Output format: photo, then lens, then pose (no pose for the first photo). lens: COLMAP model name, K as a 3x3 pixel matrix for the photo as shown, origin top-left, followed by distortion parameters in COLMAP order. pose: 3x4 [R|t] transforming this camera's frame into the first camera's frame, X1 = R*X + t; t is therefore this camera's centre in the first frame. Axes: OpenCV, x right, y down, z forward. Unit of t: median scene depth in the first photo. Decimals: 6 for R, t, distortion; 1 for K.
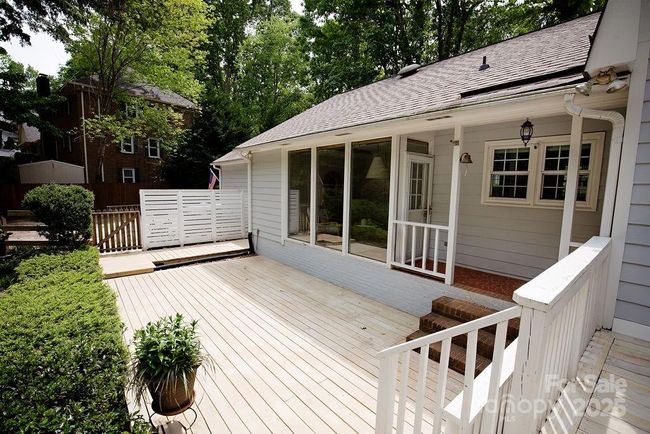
lens RADIAL K [[298.4, 0, 324.0], [0, 298.4, 219.5], [0, 0, 1]] dist [-0.019529, 0.001423]
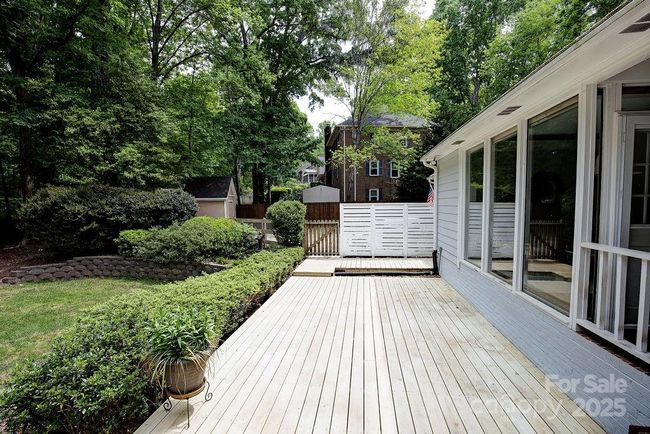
lens RADIAL K [[298.4, 0, 325.6], [0, 298.4, 219.6], [0, 0, 1]] dist [-0.019529, 0.001423]
pose [[0.687563, 0.016526, -0.725937, 0.181124], [-0.061023, 0.997519, -0.035088, 0.004521], [0.723556, 0.068424, 0.686866, 0.174666]]
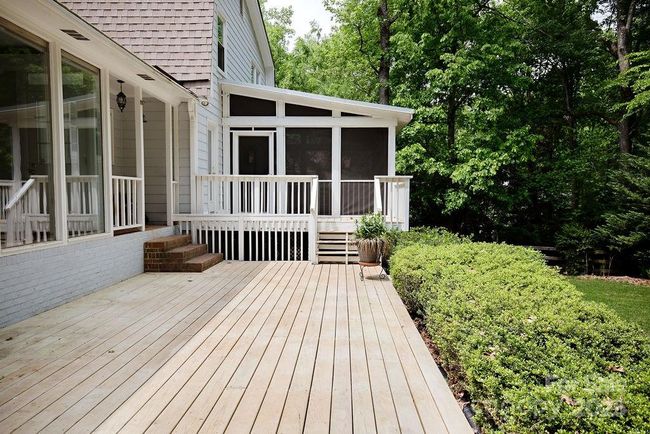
lens RADIAL K [[496.7, 0, 325.0], [0, 496.7, 217.8], [0, 0, 1]] dist [0.000505, 0.000466]
pose [[-0.742331, -0.052303, 0.667989, -0.671734], [0.059541, 0.987855, 0.143515, -0.025290], [-0.667383, 0.146308, -0.730201, 0.980327]]
